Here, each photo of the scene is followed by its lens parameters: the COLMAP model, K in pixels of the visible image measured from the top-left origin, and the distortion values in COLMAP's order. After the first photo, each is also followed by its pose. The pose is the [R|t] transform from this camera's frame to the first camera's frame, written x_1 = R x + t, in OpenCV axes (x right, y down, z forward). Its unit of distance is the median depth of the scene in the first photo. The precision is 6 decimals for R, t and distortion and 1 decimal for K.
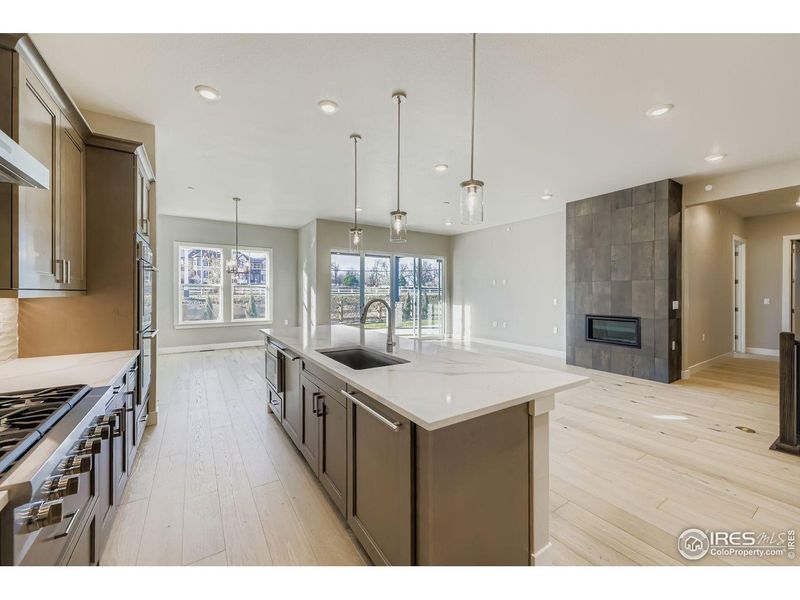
lens RADIAL K [[323.6, 0, 400.7], [0, 323.6, 287.2], [0, 0, 1]] dist [0.019327, -0.000076]
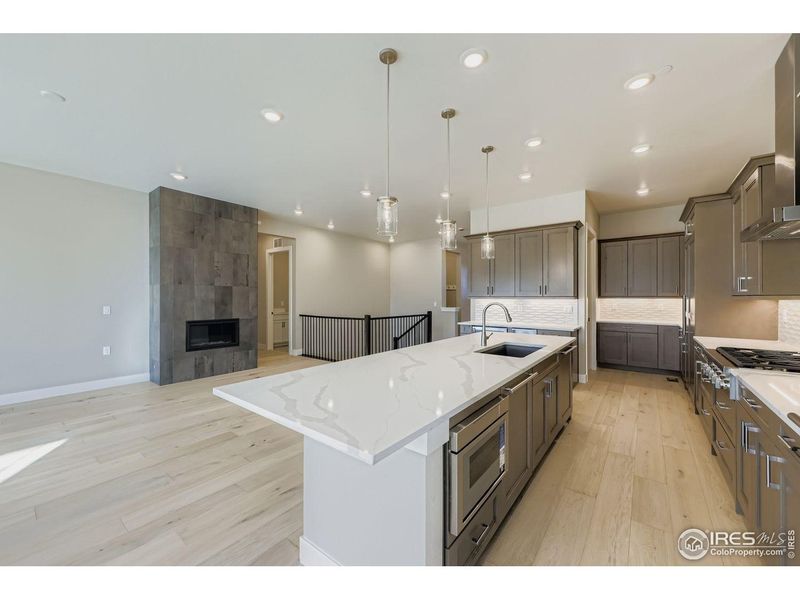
lens RADIAL K [[316.4, 0, 400.0], [0, 316.4, 300.0], [0, 0, 1]] dist [-0.000991, 0.000032]
pose [[-0.331856, -0.007119, 0.943303, -0.482879], [-0.014154, 0.999897, 0.002566, 0.014222], [-0.943224, -0.012500, -0.331922, 0.783202]]
